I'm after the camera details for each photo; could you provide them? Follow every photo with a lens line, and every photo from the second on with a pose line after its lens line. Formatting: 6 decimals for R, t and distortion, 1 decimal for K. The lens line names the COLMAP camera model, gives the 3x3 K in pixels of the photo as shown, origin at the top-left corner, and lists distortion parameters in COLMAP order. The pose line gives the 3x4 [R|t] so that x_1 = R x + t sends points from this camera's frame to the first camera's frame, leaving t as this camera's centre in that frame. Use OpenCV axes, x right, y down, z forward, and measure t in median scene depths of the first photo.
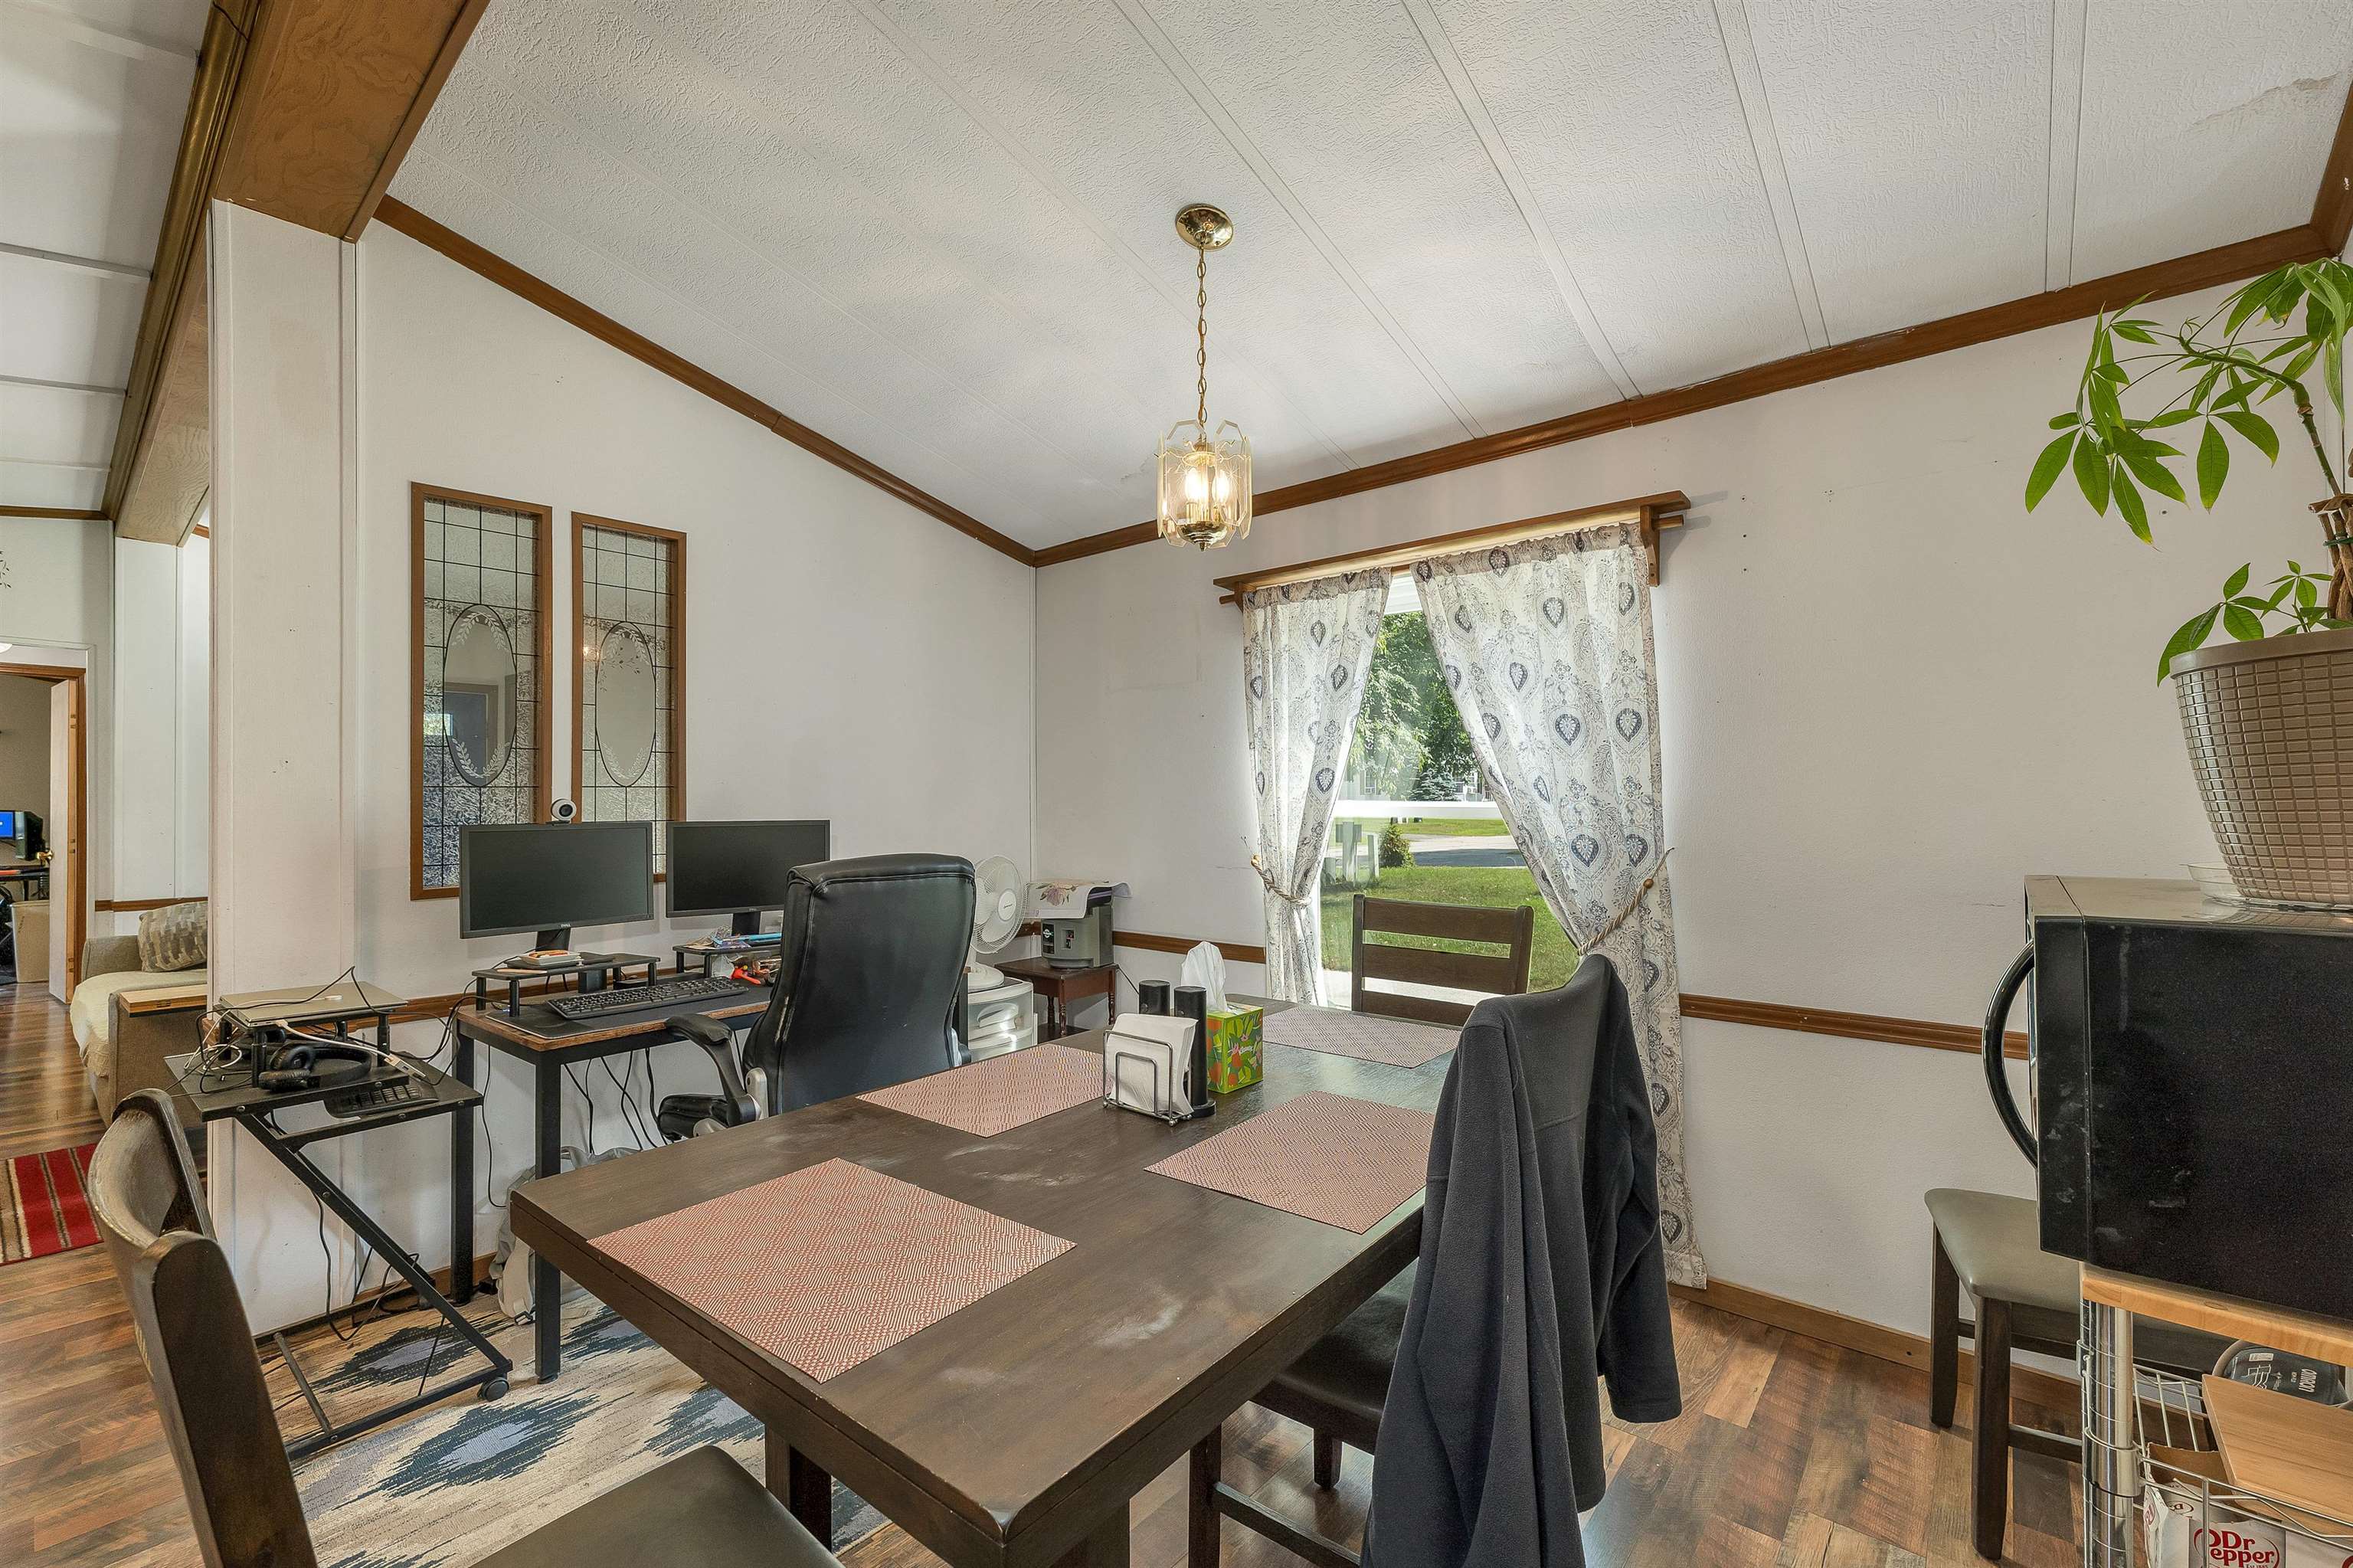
lens RADIAL K [[972.5, 0, 1180.9], [0, 972.5, 793.7], [0, 0, 1]] dist [-0.001952, -0.000233]
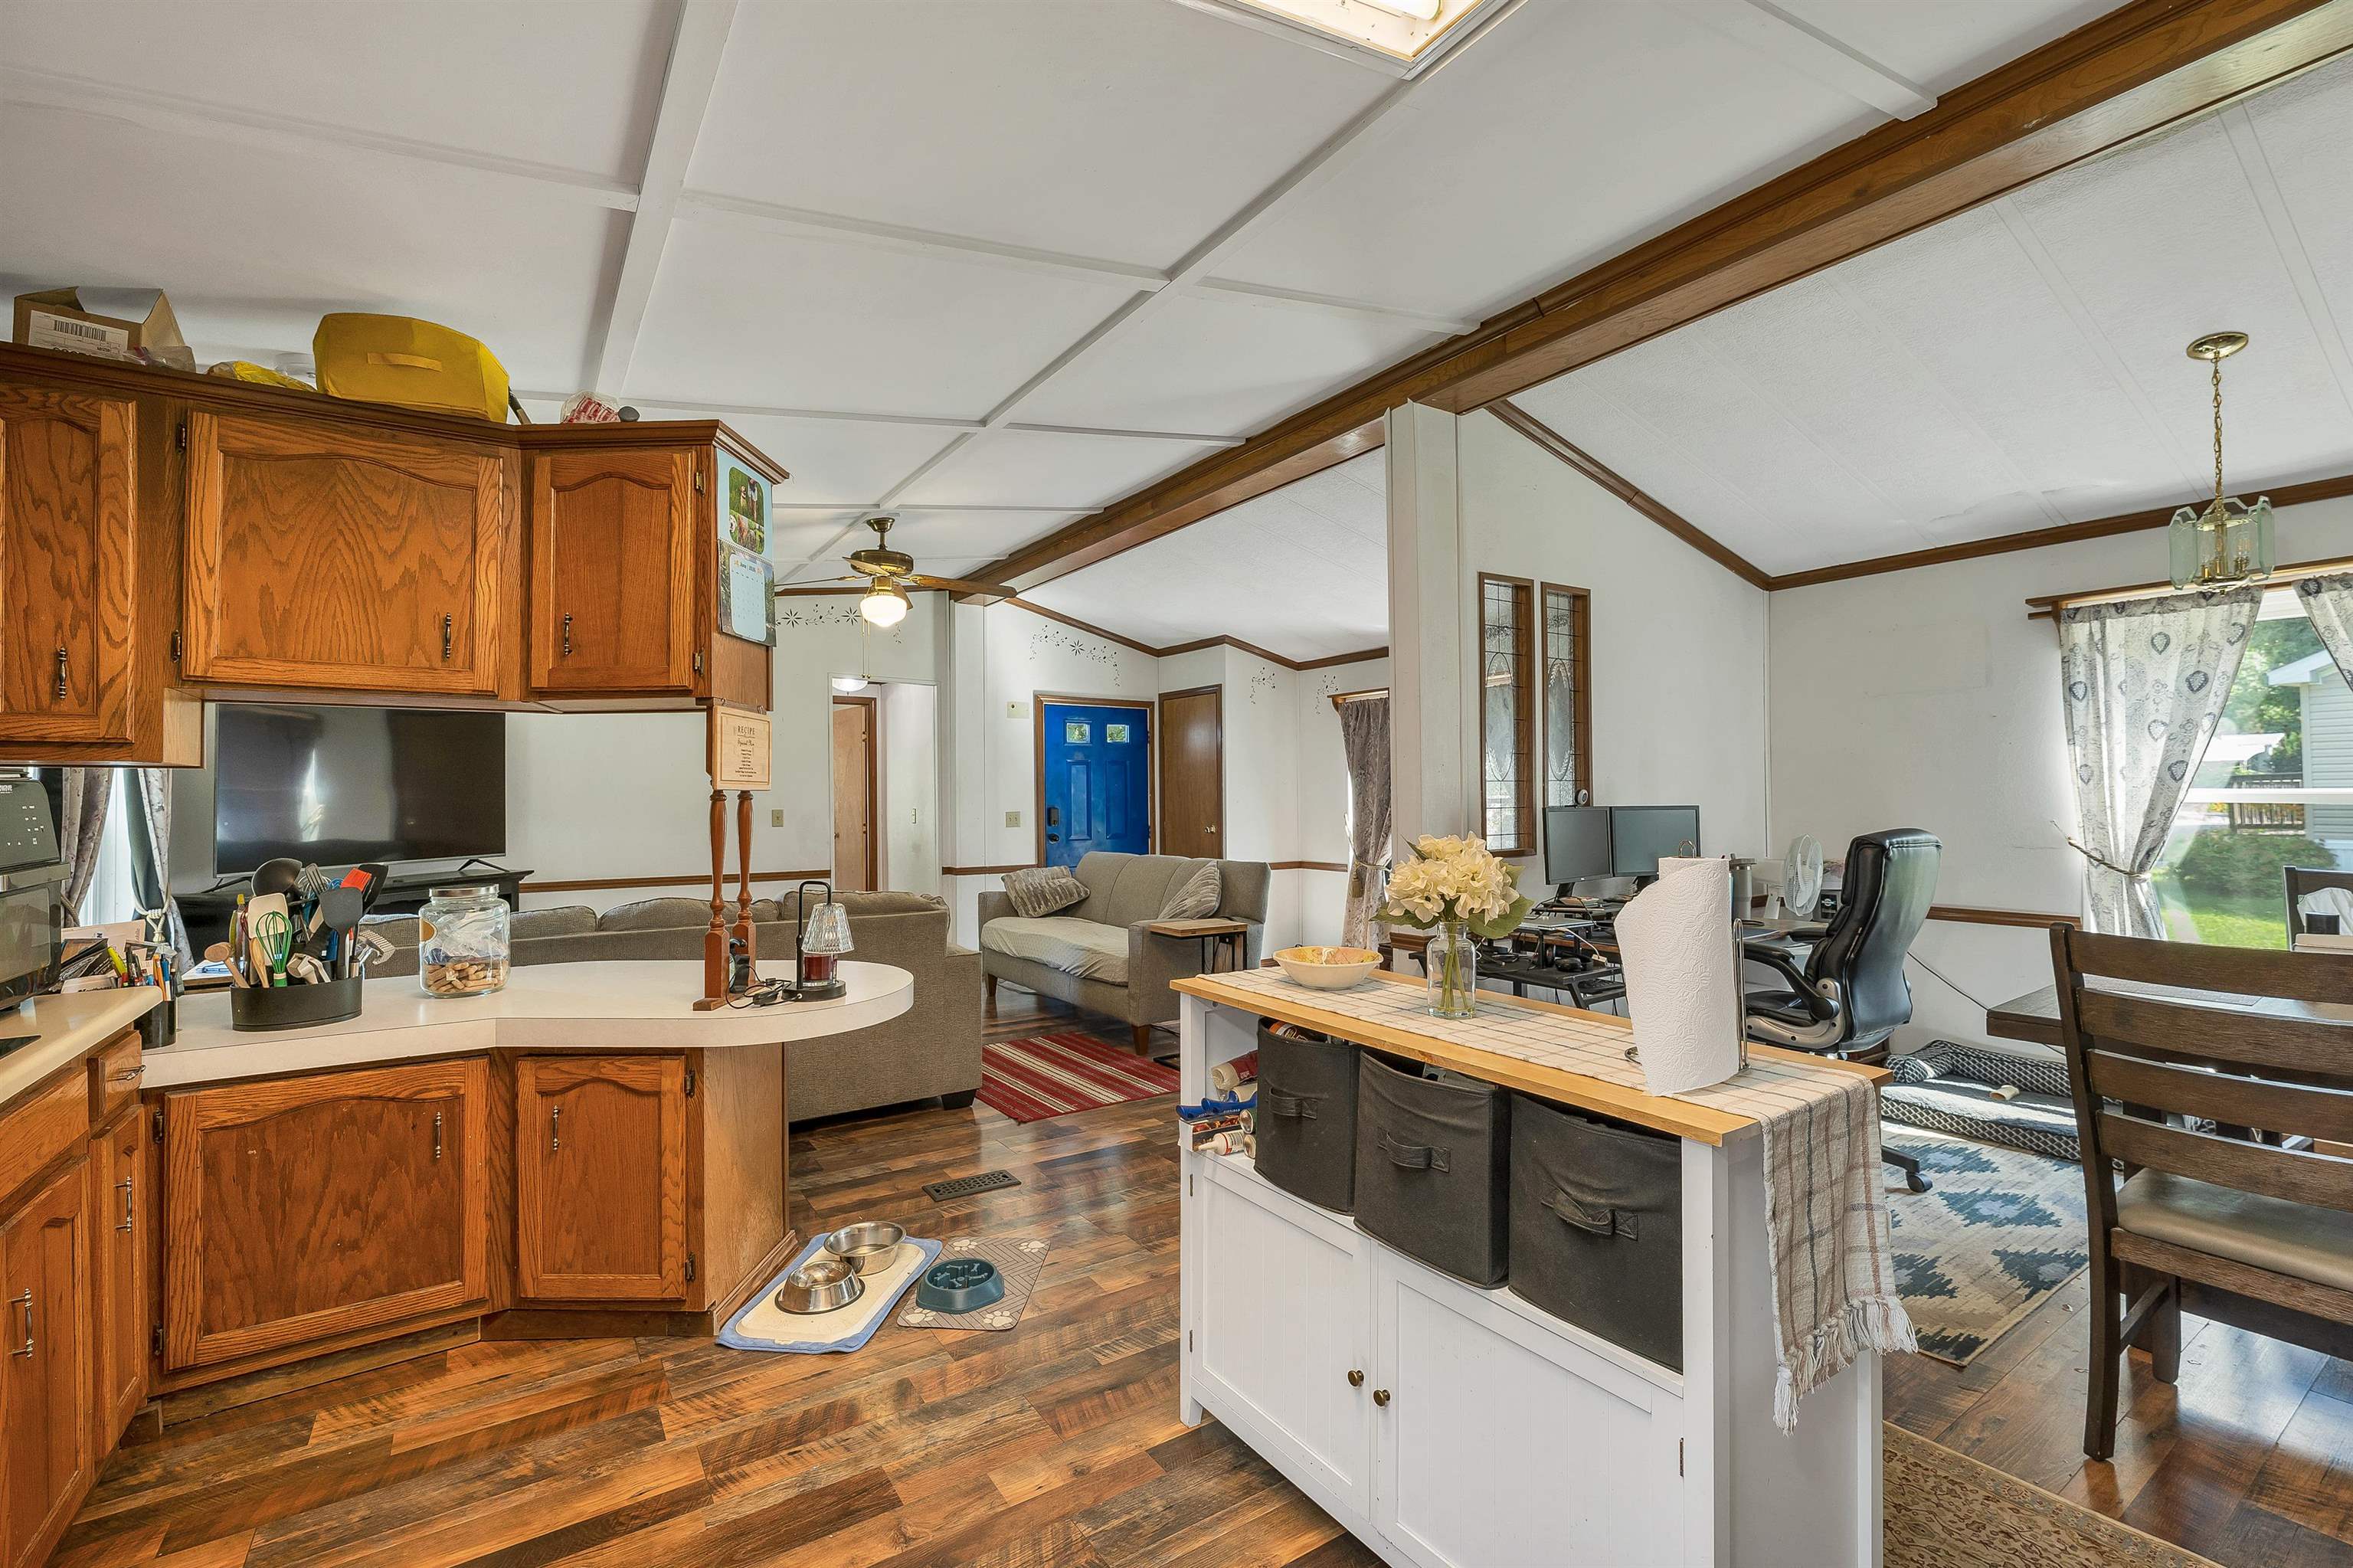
lens RADIAL K [[1012.4, 0, 1176.5], [0, 1012.4, 784.0], [0, 0, 1]] dist [-0.002544, 0.000037]
pose [[0.960583, -0.005410, -0.277940, -0.642506], [0.003551, 0.999968, -0.007189, 0.005719], [0.277970, 0.005919, 0.960571, -0.465480]]
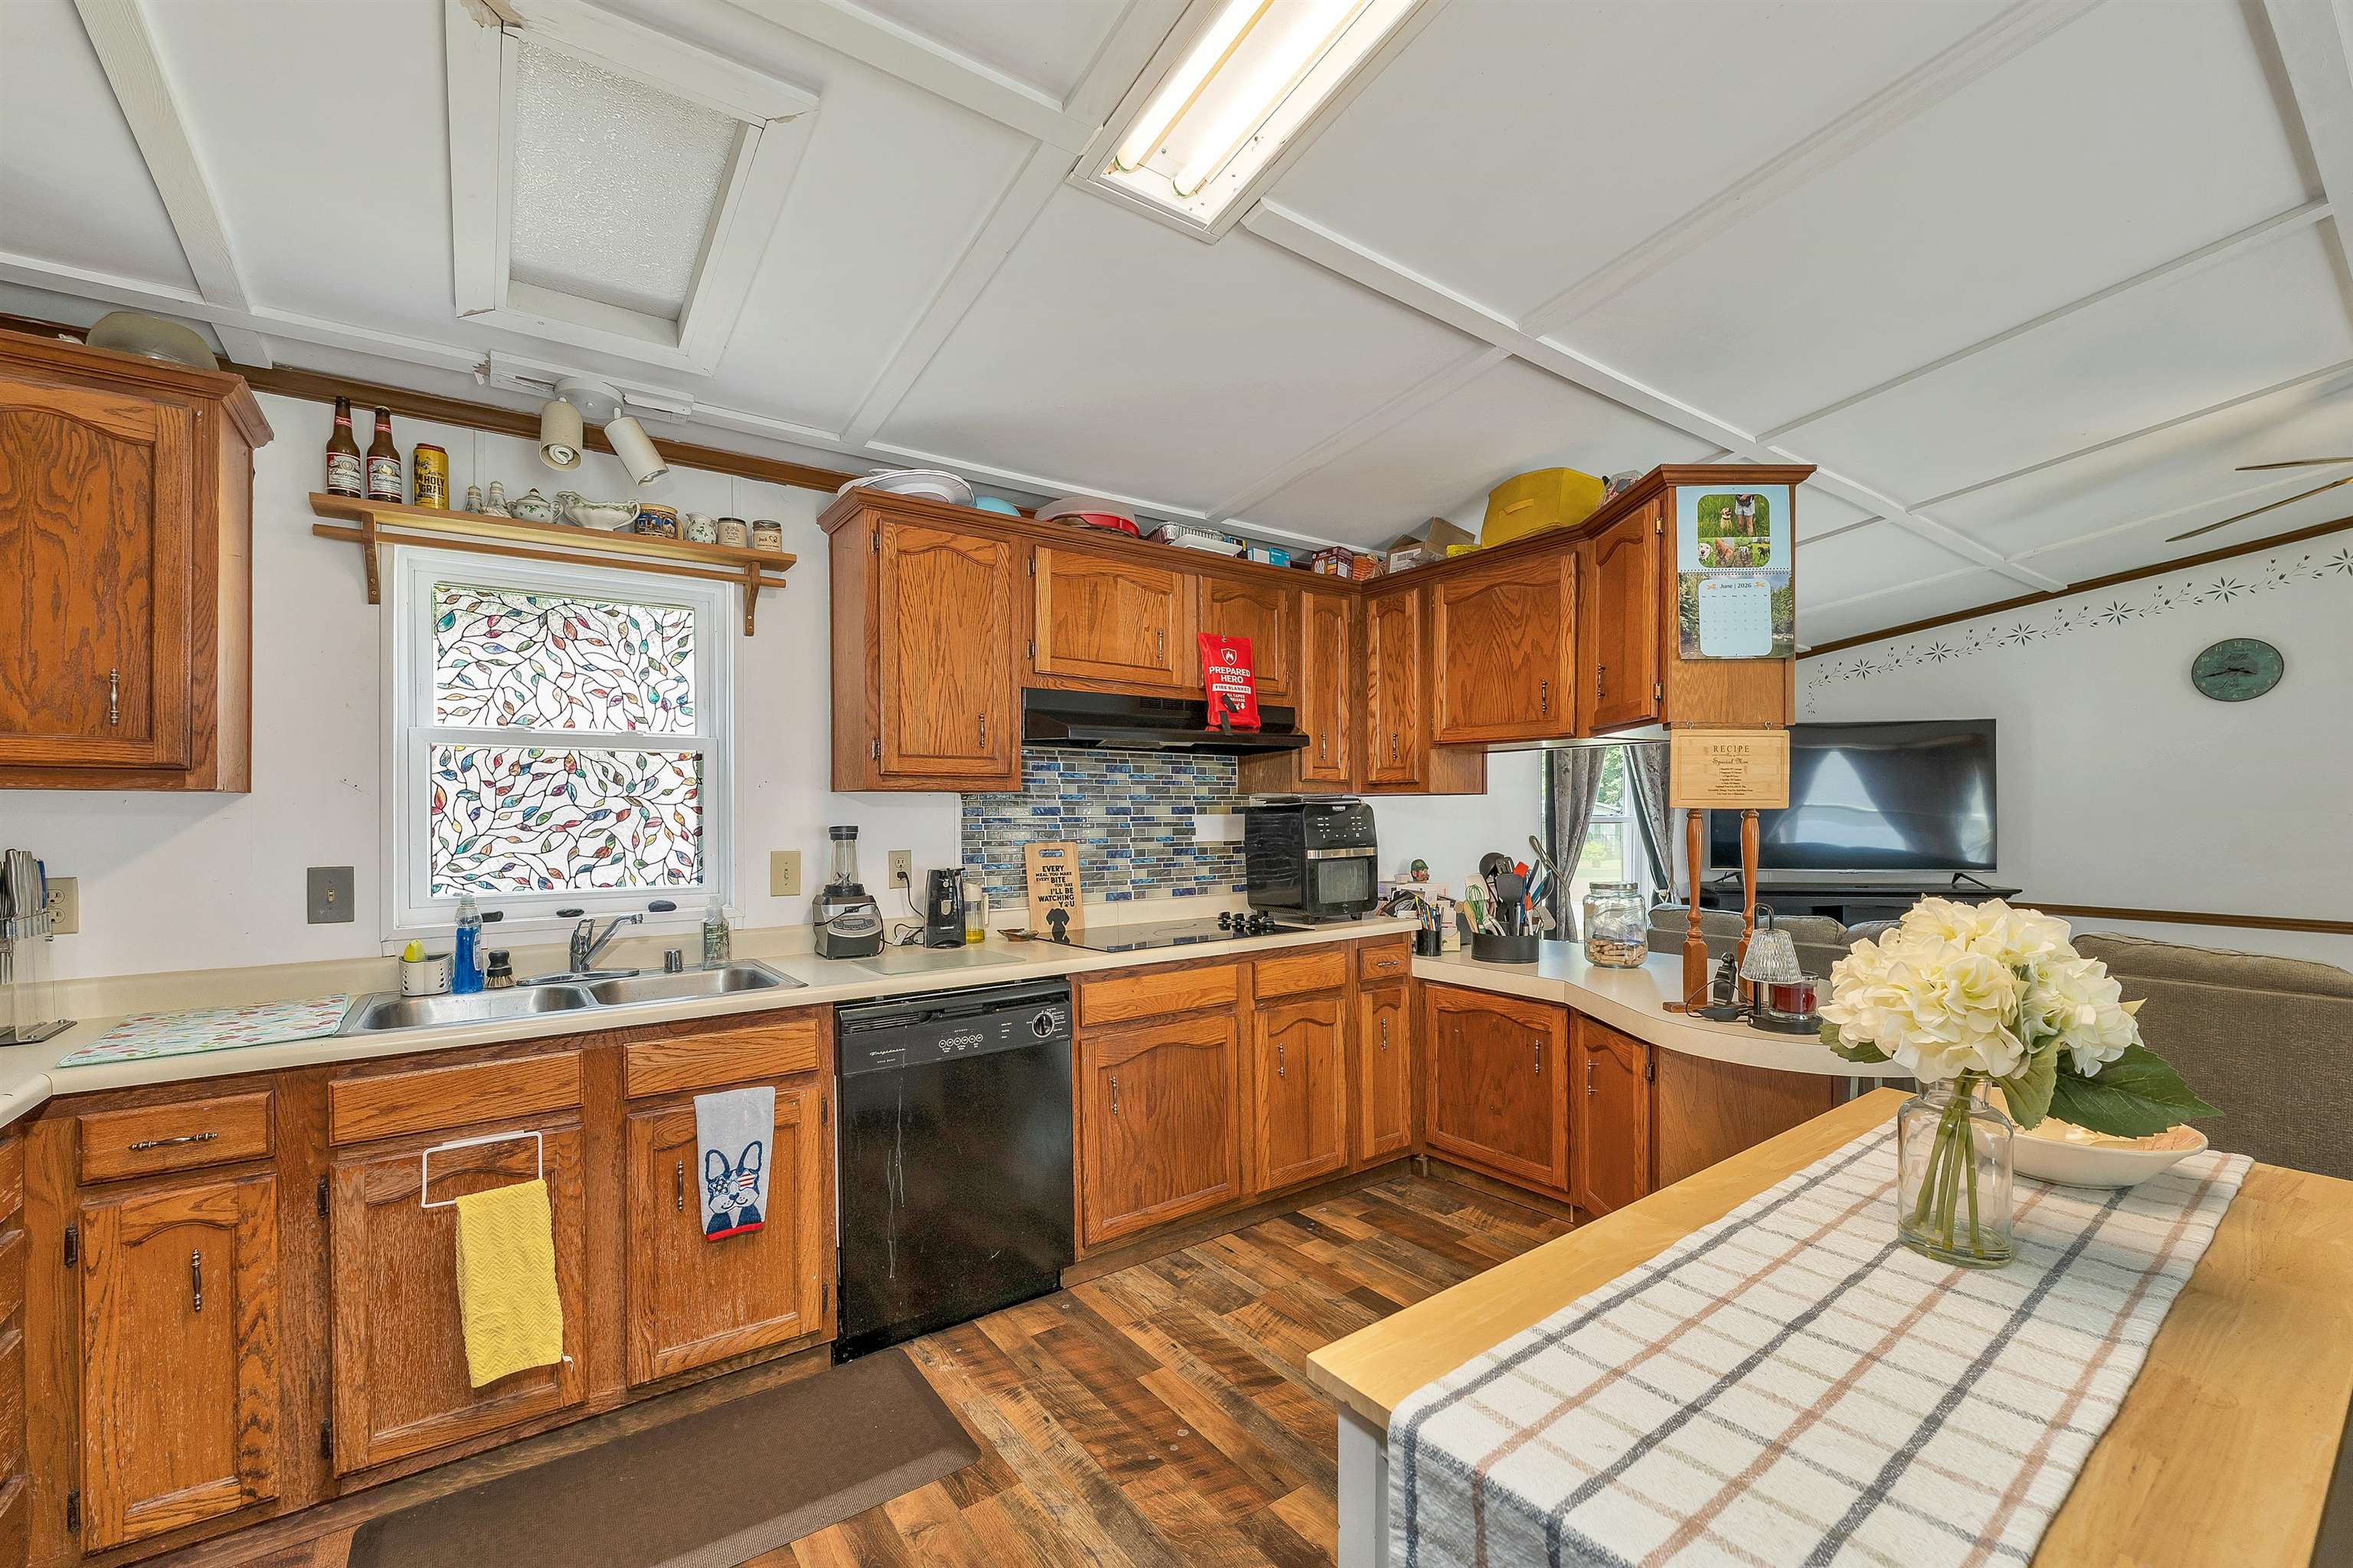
lens RADIAL K [[967.2, 0, 1177.5], [0, 967.2, 815.7], [0, 0, 1]] dist [-0.007102, -0.000245]
pose [[-0.240974, 0.006283, -0.970511, -0.334219], [0.007092, 0.999964, 0.004713, 0.003105], [0.970506, -0.005747, -0.241010, -0.031427]]
